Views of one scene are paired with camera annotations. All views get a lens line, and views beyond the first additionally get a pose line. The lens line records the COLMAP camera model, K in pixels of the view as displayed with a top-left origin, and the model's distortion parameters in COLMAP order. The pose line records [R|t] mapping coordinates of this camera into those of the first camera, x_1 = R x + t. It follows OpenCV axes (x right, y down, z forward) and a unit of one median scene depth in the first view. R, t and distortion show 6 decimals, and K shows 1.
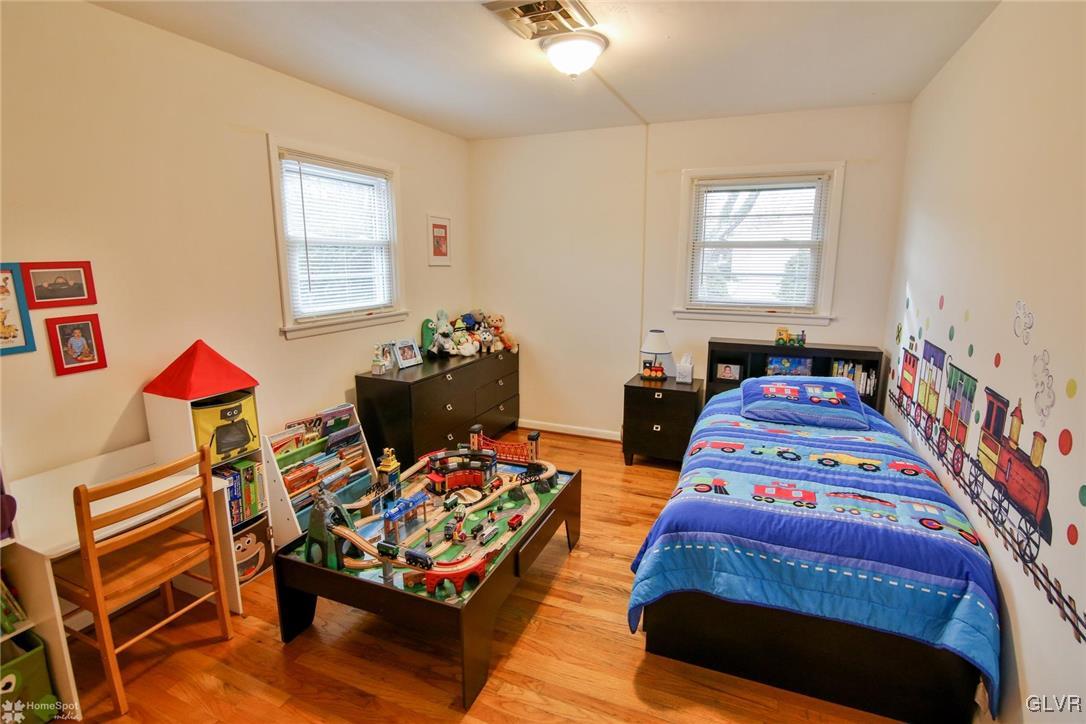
lens RADIAL K [[533.7, 0, 542.3], [0, 533.7, 361.7], [0, 0, 1]] dist [-0.010342, -0.001440]
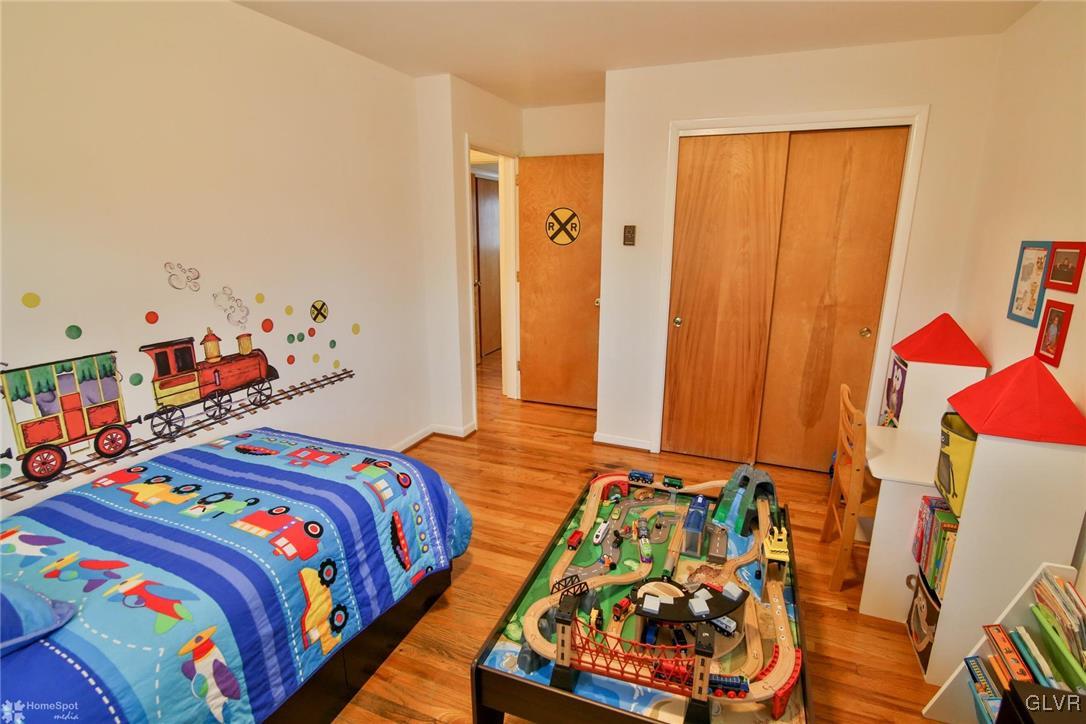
lens RADIAL K [[533.7, 0, 542.8], [0, 533.7, 360.3], [0, 0, 1]] dist [-0.010342, -0.001440]
pose [[-0.999754, -0.003969, -0.021806, 0.026000], [-0.012880, 0.904701, 0.425853, -0.386971], [0.018038, 0.426029, -0.904530, 1.923699]]
